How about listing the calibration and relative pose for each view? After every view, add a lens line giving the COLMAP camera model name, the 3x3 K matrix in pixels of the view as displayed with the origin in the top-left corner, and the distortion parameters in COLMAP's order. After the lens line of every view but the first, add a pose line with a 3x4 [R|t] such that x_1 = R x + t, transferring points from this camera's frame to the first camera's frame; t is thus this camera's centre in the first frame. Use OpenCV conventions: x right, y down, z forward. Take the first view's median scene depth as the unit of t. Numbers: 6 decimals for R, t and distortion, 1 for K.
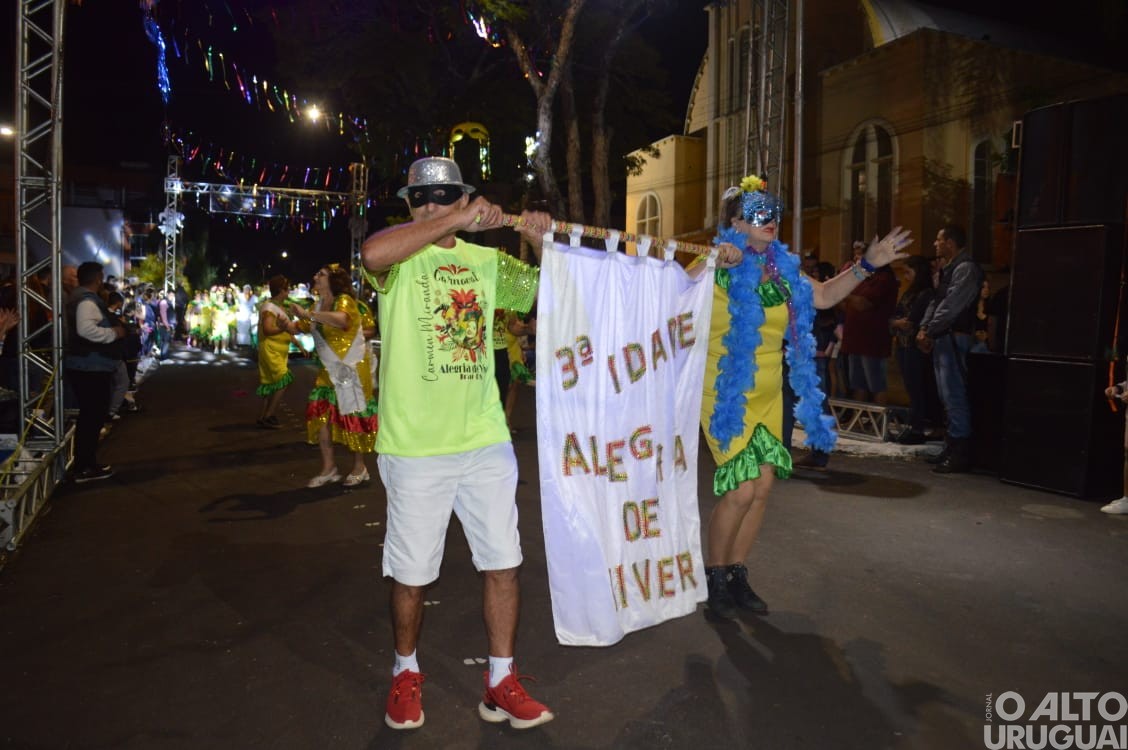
lens RADIAL K [[908.6, 0, 557.5], [0, 908.6, 391.5], [0, 0, 1]] dist [-0.085819, 0.012693]
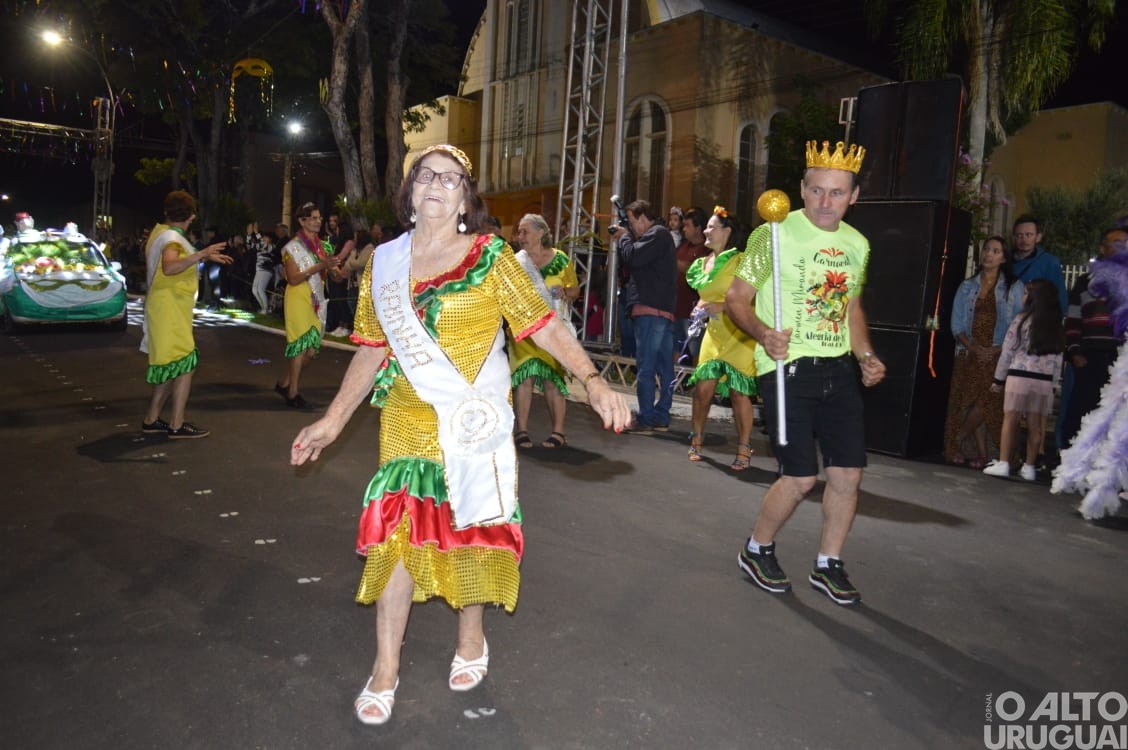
lens RADIAL K [[908.6, 0, 560.2], [0, 908.6, 396.0], [0, 0, 1]] dist [-0.085819, 0.012693]
pose [[0.962850, 0.008019, 0.269918, -0.022046], [-0.019314, 0.999044, 0.039219, 0.002652], [-0.269345, -0.042976, 0.962084, 0.016120]]
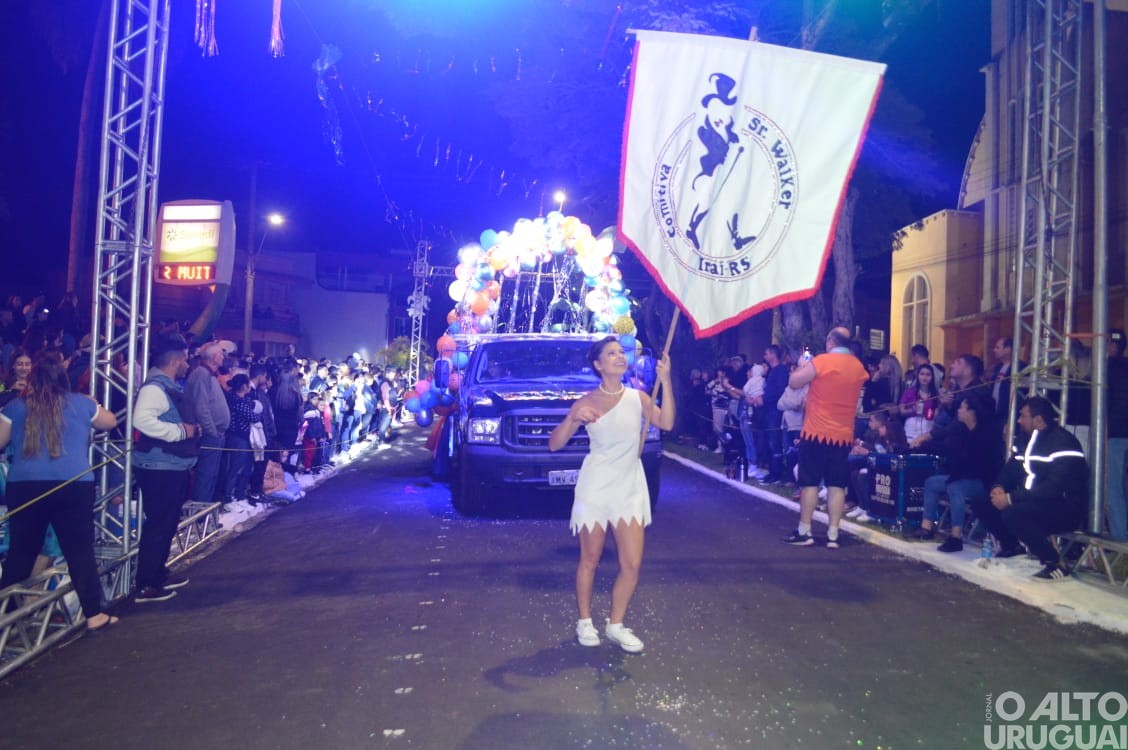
lens RADIAL K [[908.6, 0, 557.8], [0, 908.6, 398.2], [0, 0, 1]] dist [-0.085819, 0.012693]
pose [[0.958917, 0.021239, -0.282892, 0.019141], [-0.045560, 0.995779, -0.079674, -0.010569], [0.280006, 0.089289, 0.955837, 0.079248]]
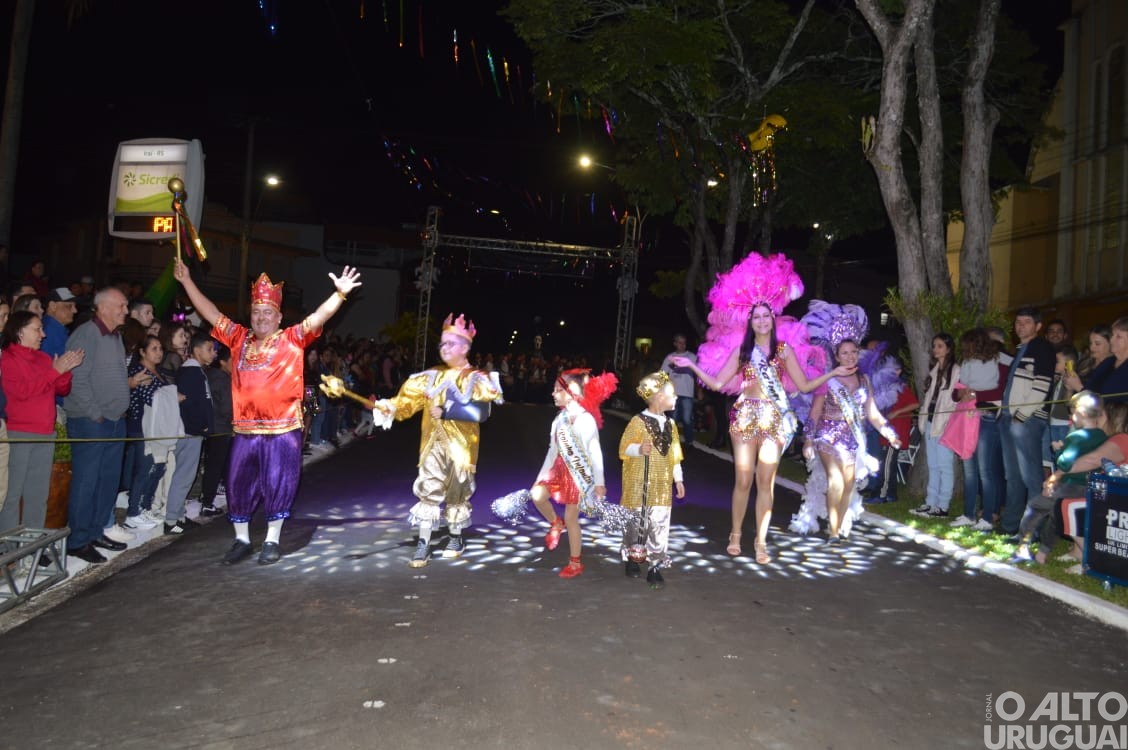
lens RADIAL K [[908.6, 0, 553.6], [0, 908.6, 399.7], [0, 0, 1]] dist [-0.085819, 0.012693]
pose [[0.951885, 0.047567, -0.302742, -0.021841], [-0.069497, 0.995649, -0.062079, -0.018016], [0.298472, 0.080132, 0.951049, 0.195349]]
